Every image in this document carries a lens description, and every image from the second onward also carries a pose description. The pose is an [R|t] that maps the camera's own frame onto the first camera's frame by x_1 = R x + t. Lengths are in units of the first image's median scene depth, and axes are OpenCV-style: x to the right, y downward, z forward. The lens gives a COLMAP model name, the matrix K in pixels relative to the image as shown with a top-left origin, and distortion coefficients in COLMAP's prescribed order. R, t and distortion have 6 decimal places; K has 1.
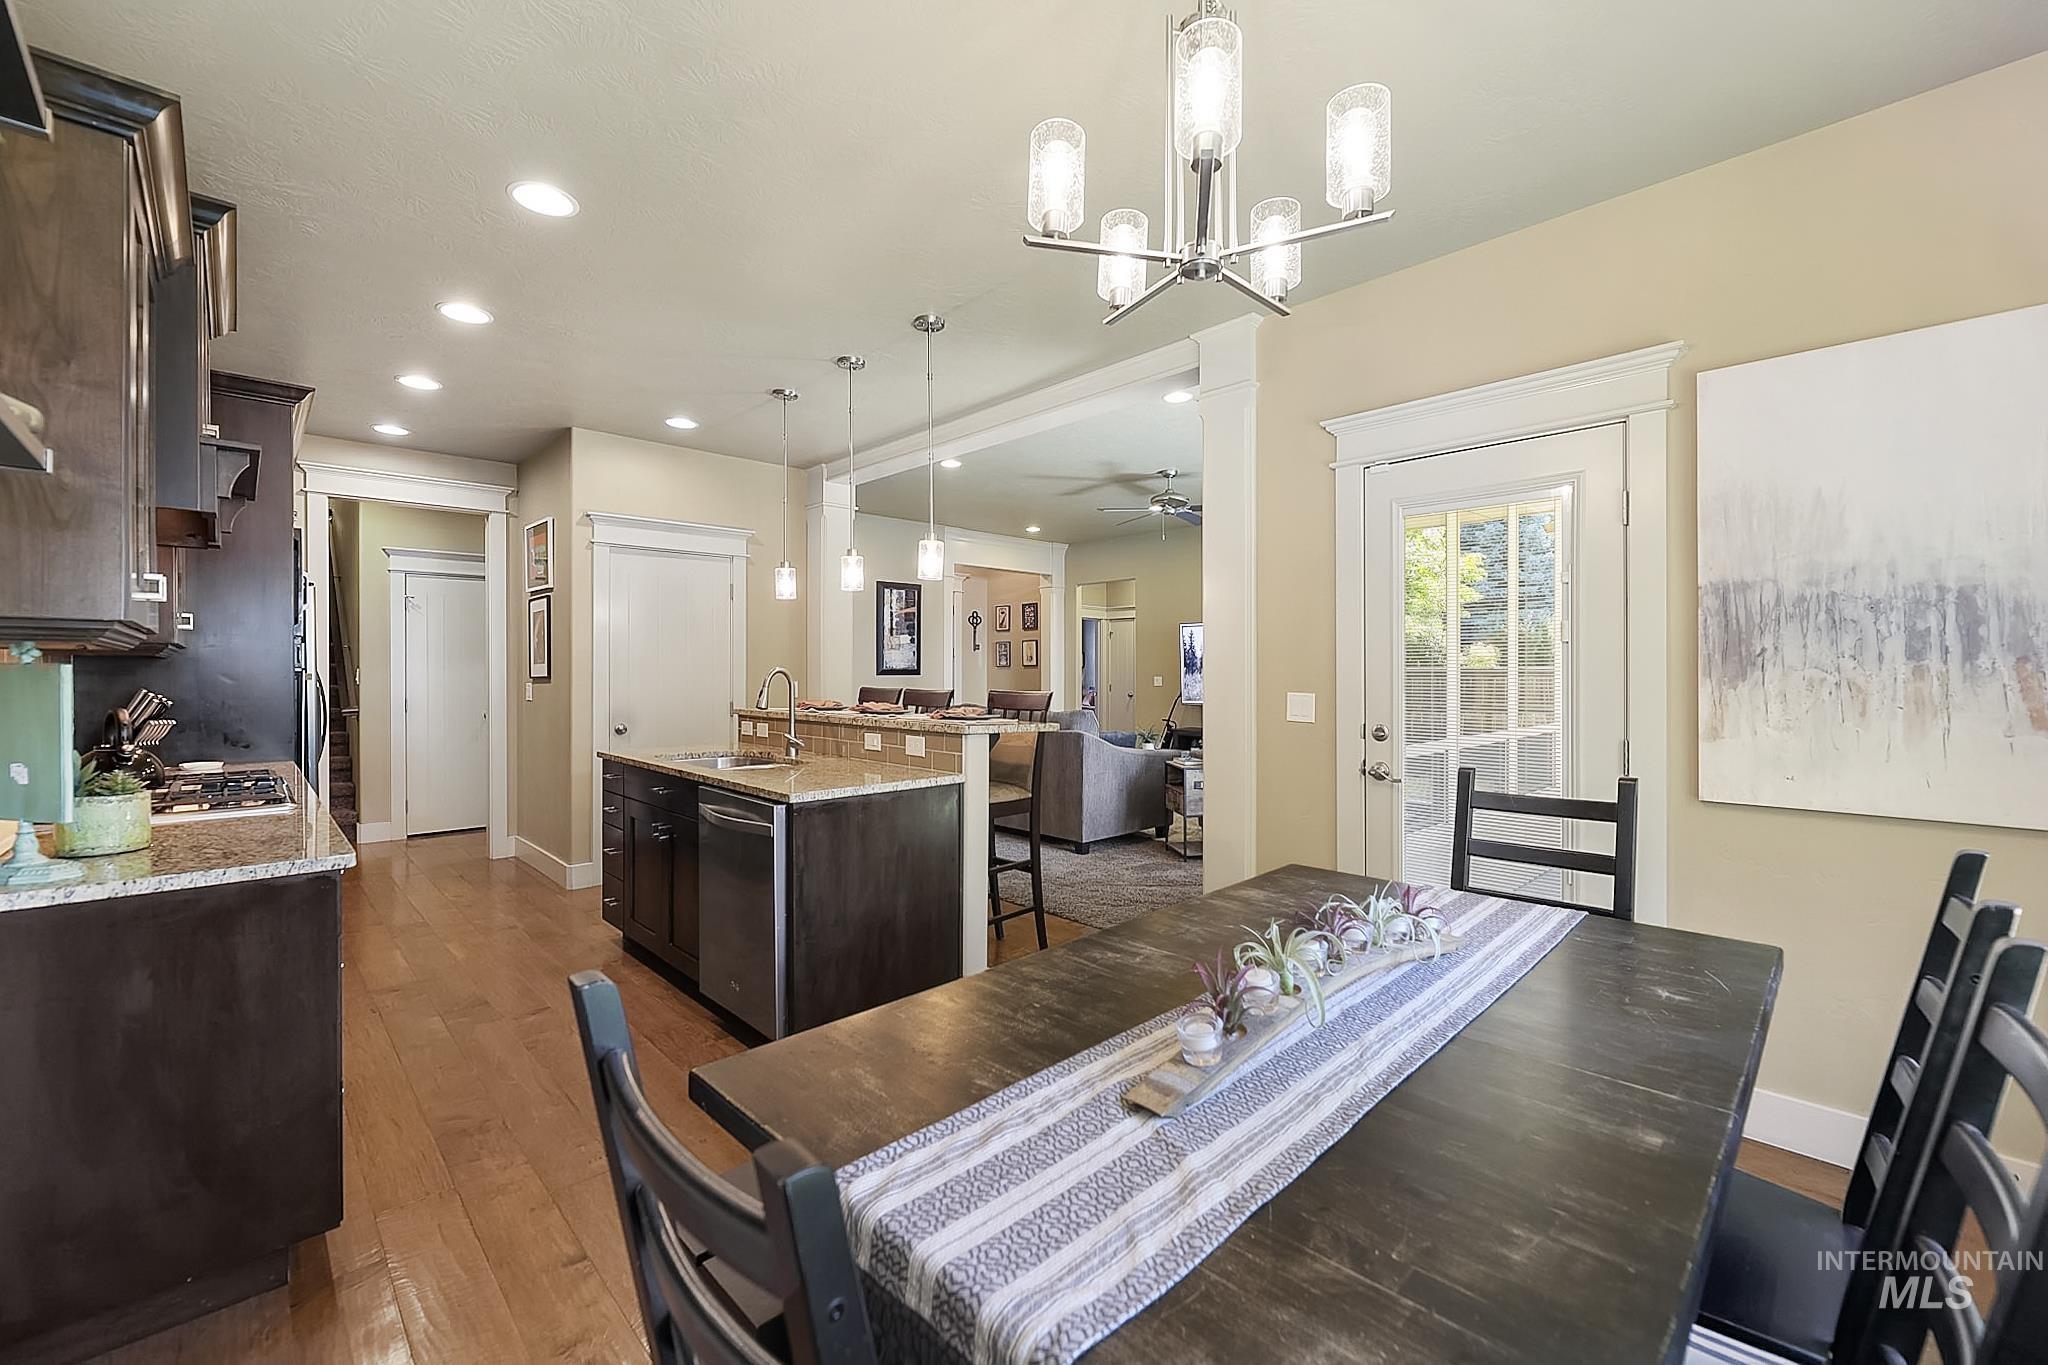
lens RADIAL K [[832.9, 0, 1016.1], [0, 832.9, 674.4], [0, 0, 1]] dist [-0.002989, -0.000184]
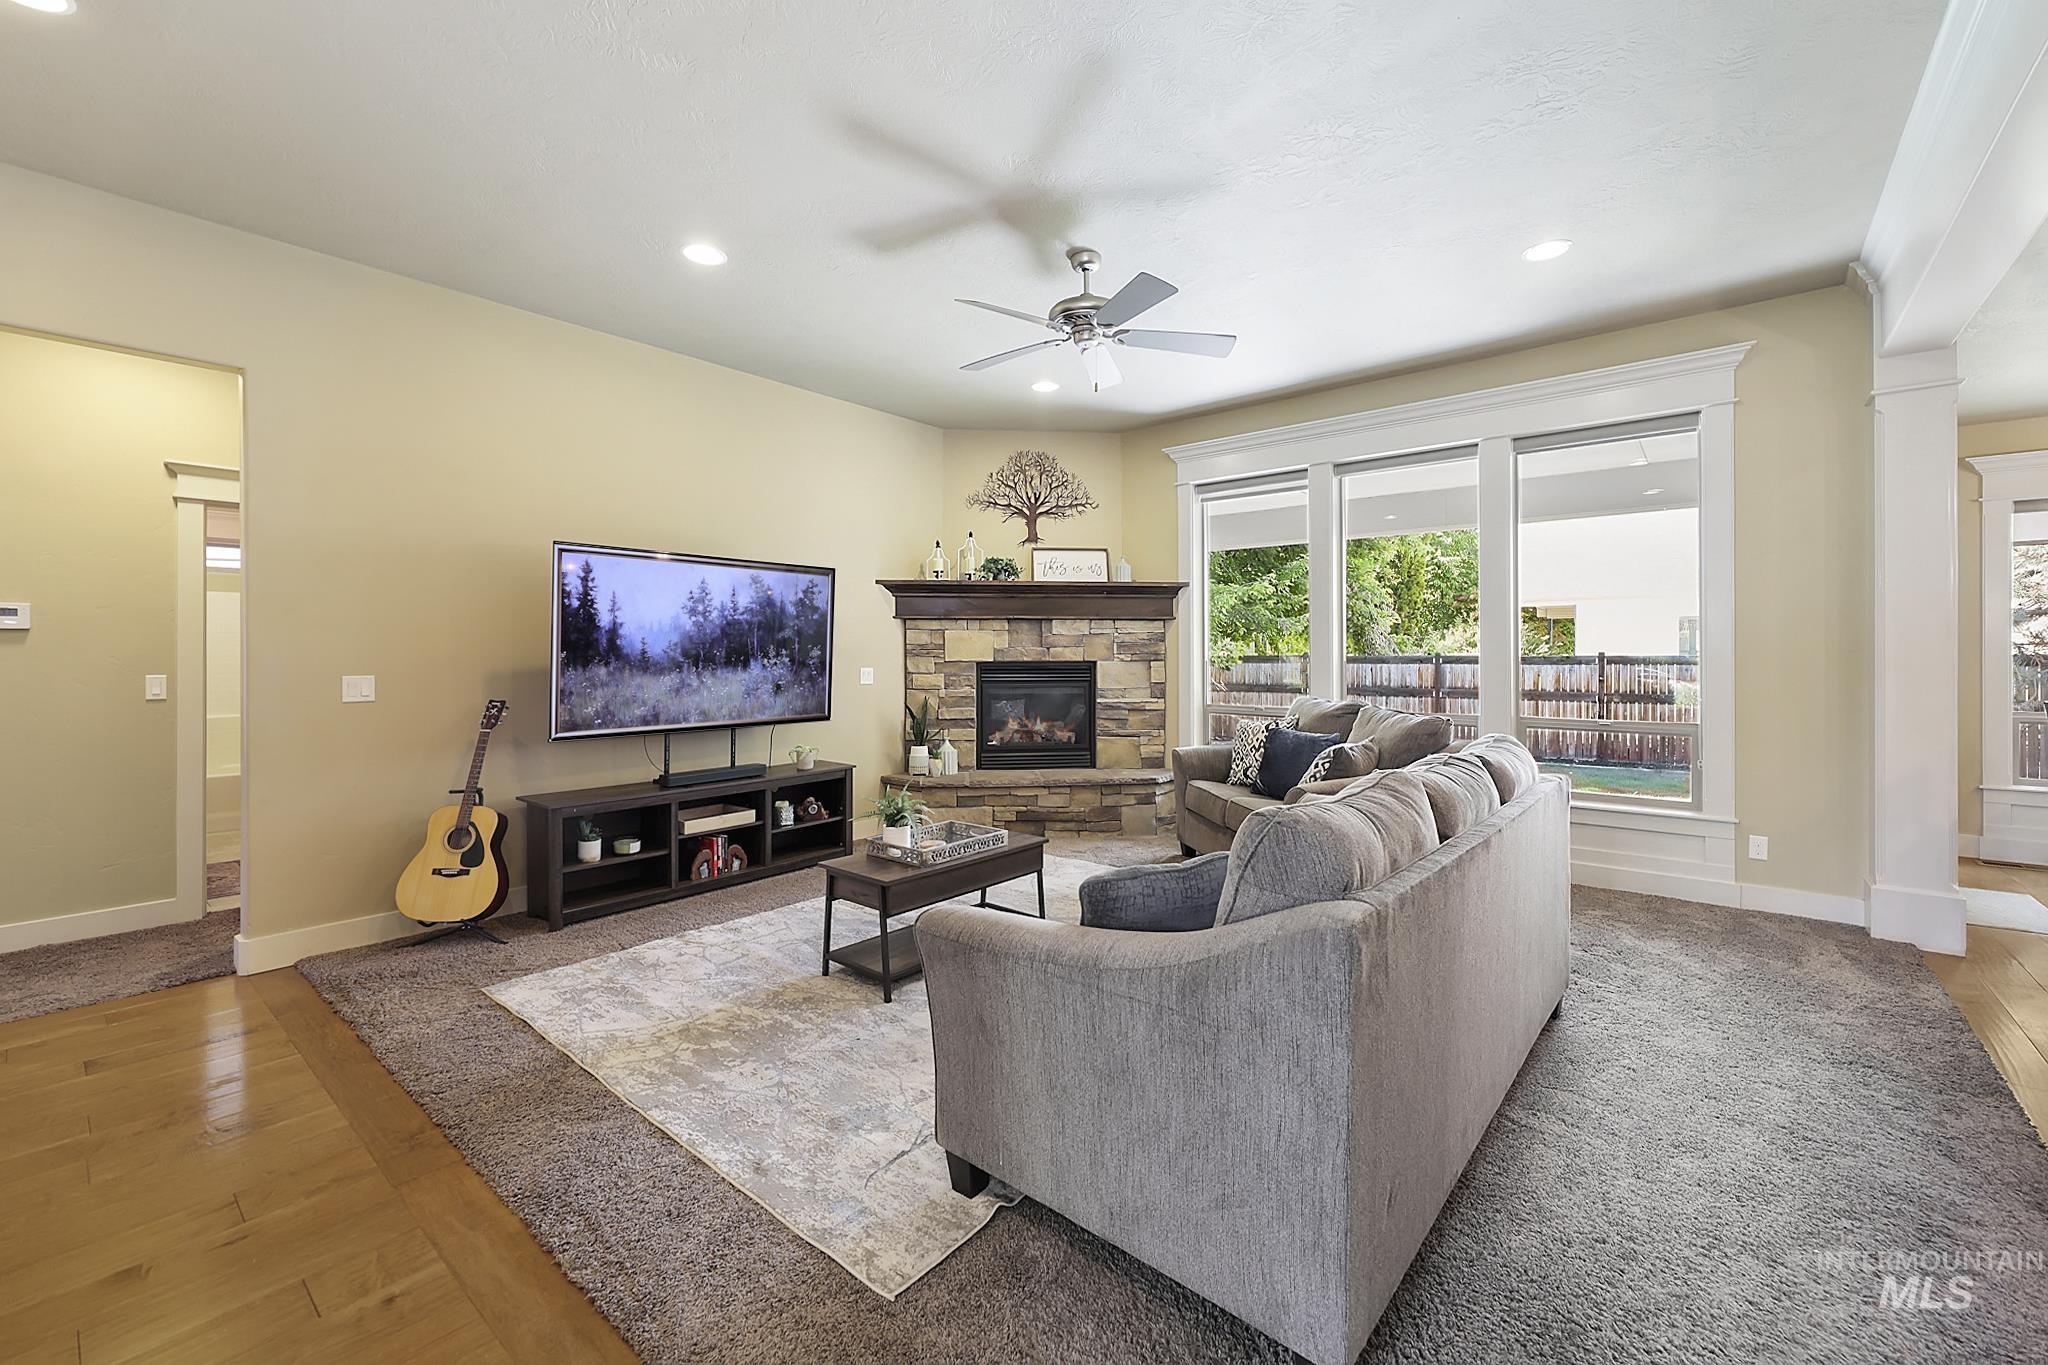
lens RADIAL K [[832.9, 0, 1027.1], [0, 832.9, 659.1], [0, 0, 1]] dist [-0.002989, -0.000184]
pose [[-0.120800, -0.005812, 0.992660, -0.451369], [0.008323, 0.999942, 0.006867, -0.010033], [-0.992642, 0.009091, -0.120744, 1.595525]]
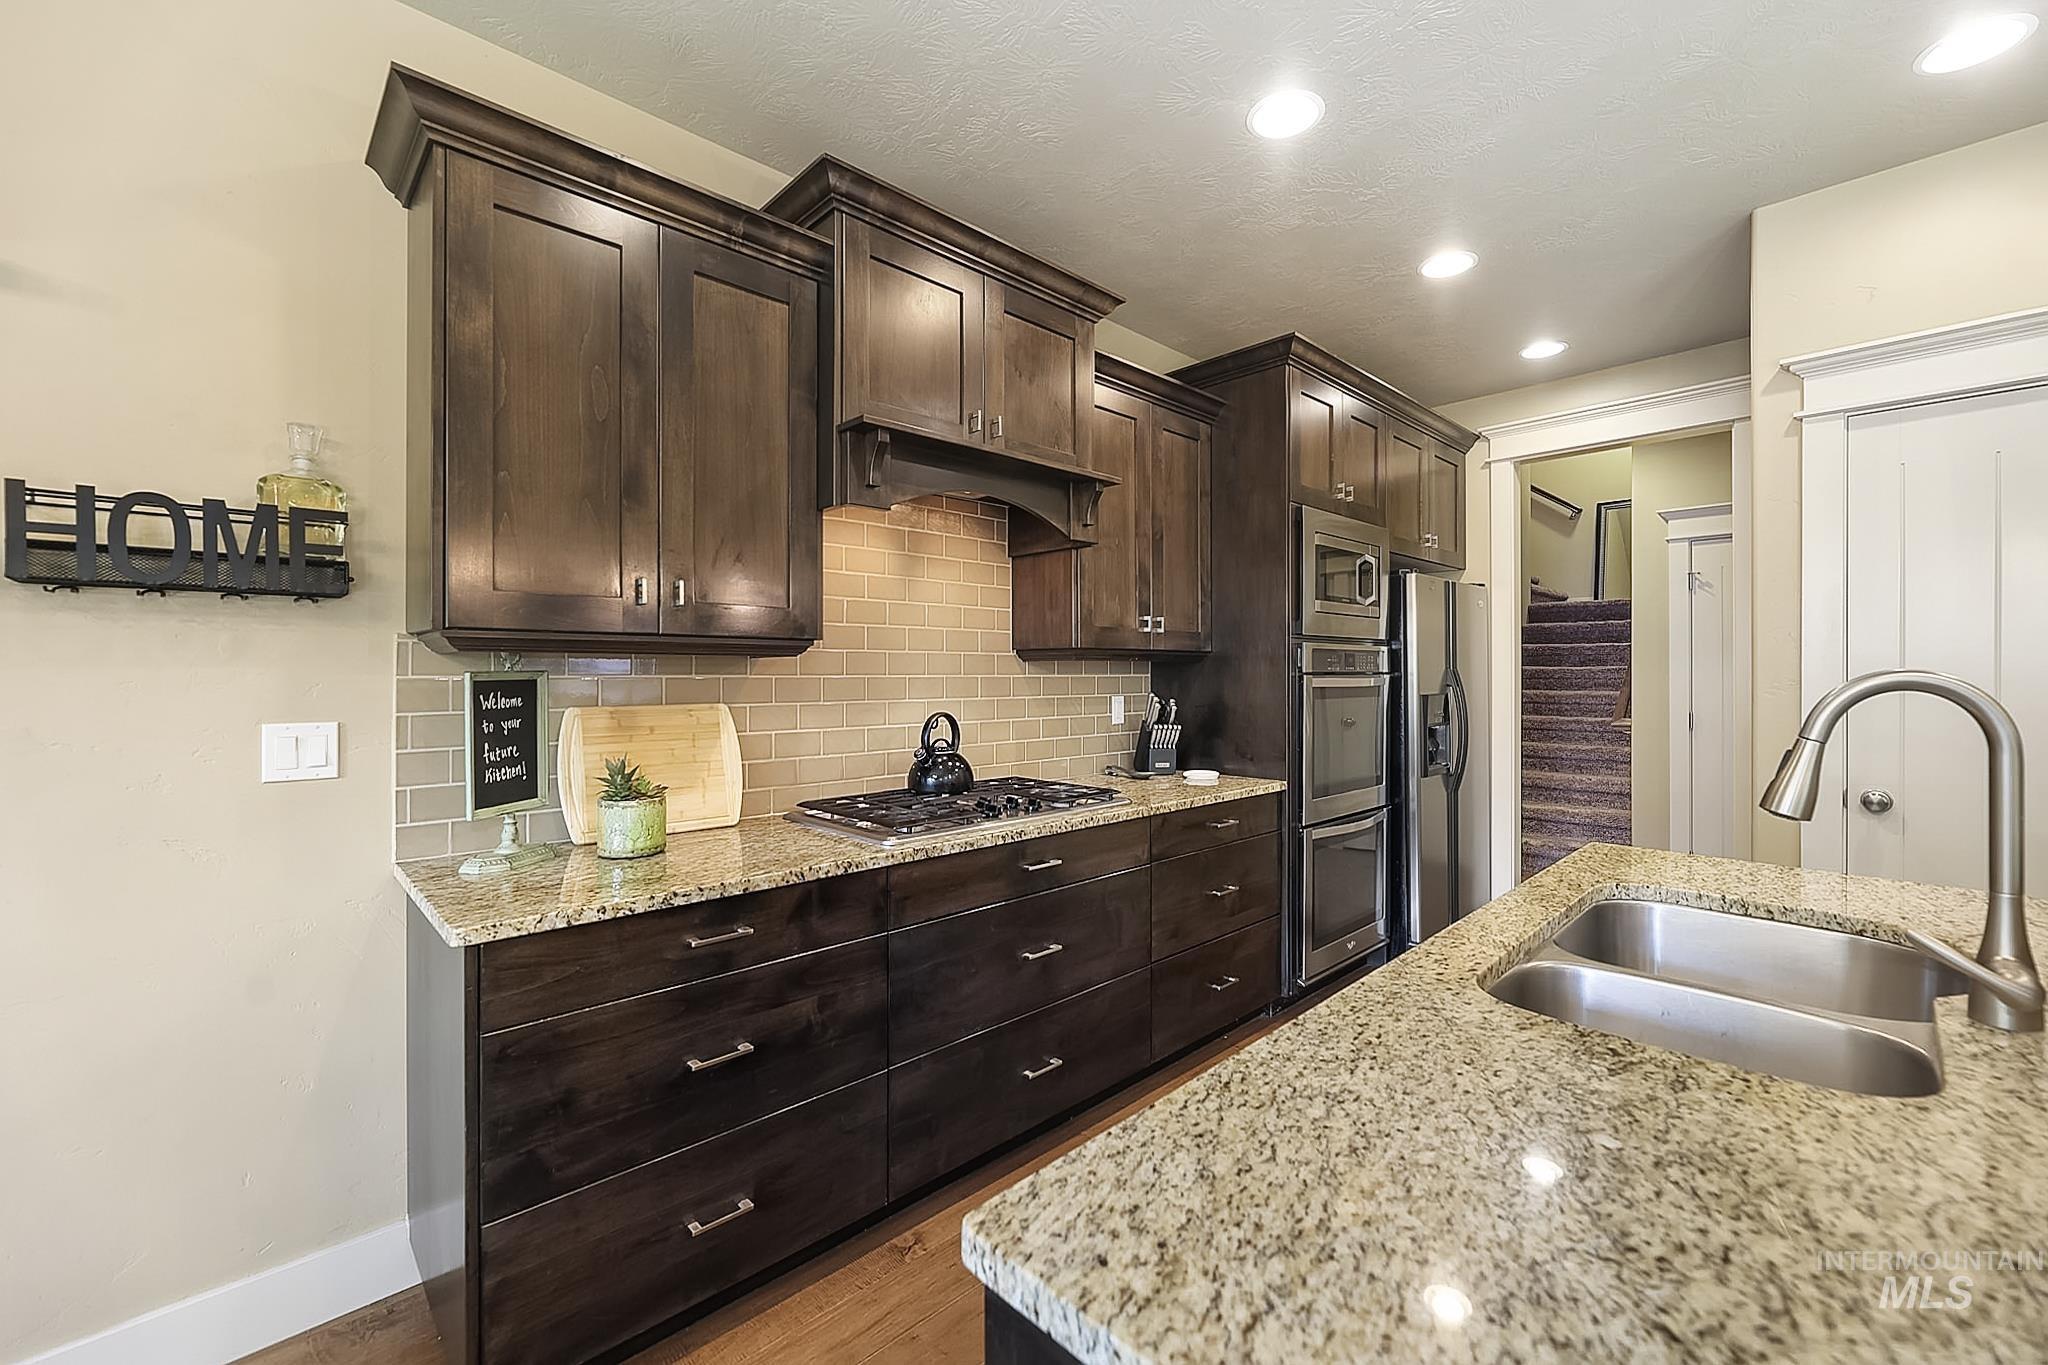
lens RADIAL K [[832.9, 0, 1030.6], [0, 832.9, 673.3], [0, 0, 1]] dist [-0.002989, -0.000184]
pose [[0.013951, 0.001924, -0.999901, -0.018044], [-0.004995, 0.999986, 0.001855, -0.004930], [0.999890, 0.004969, 0.013961, 0.536312]]
